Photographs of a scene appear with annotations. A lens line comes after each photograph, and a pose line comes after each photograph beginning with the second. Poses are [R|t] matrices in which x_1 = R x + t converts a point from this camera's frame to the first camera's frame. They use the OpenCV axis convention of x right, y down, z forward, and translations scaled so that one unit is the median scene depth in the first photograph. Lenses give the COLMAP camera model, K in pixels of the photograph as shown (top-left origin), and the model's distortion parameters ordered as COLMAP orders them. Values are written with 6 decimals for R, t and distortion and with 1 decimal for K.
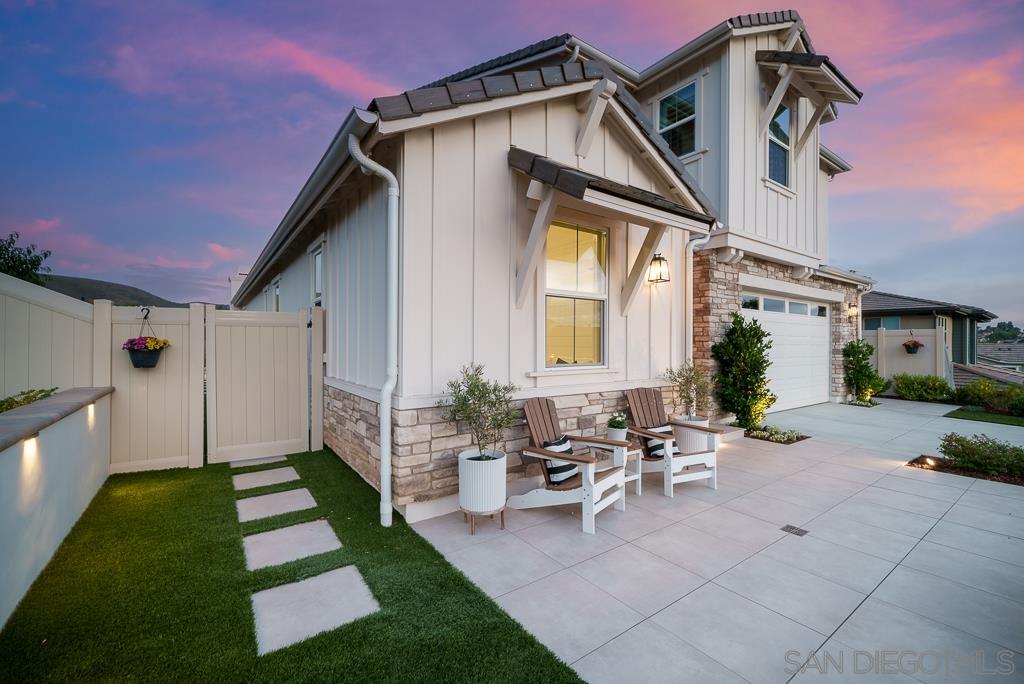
lens RADIAL K [[413.7, 0, 516.9], [0, 413.7, 341.1], [0, 0, 1]] dist [-0.000316, -0.000099]
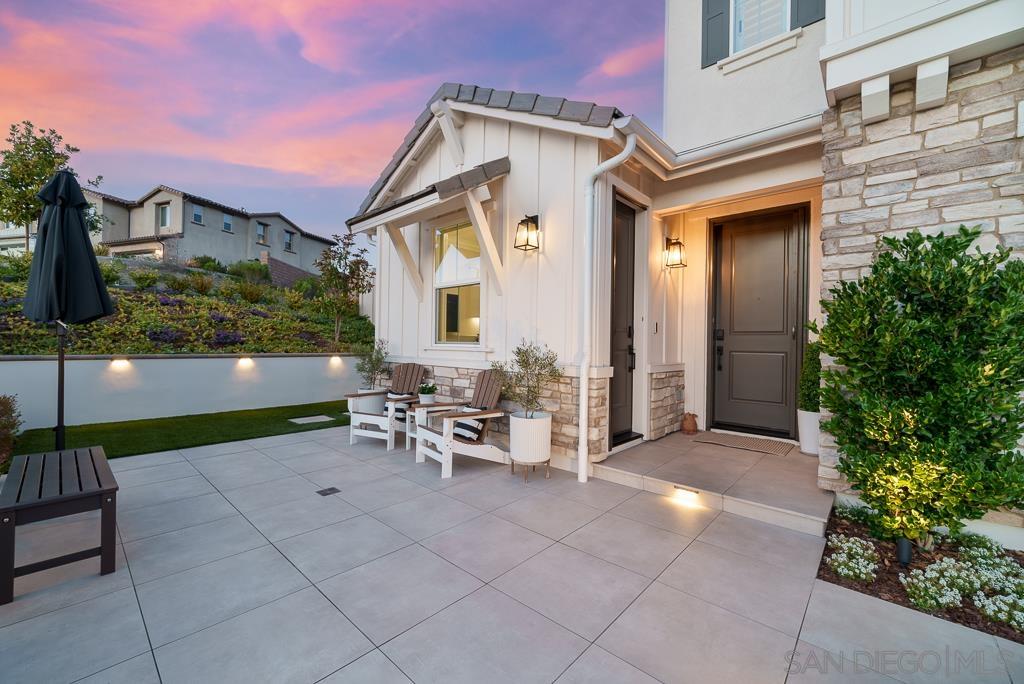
lens RADIAL K [[413.7, 0, 518.9], [0, 413.7, 345.0], [0, 0, 1]] dist [-0.000316, -0.000099]
pose [[0.214564, -0.003592, -0.976703, 1.550009], [-0.012987, 0.999894, -0.006530, 0.081531], [0.976624, 0.014086, 0.214495, 1.077013]]
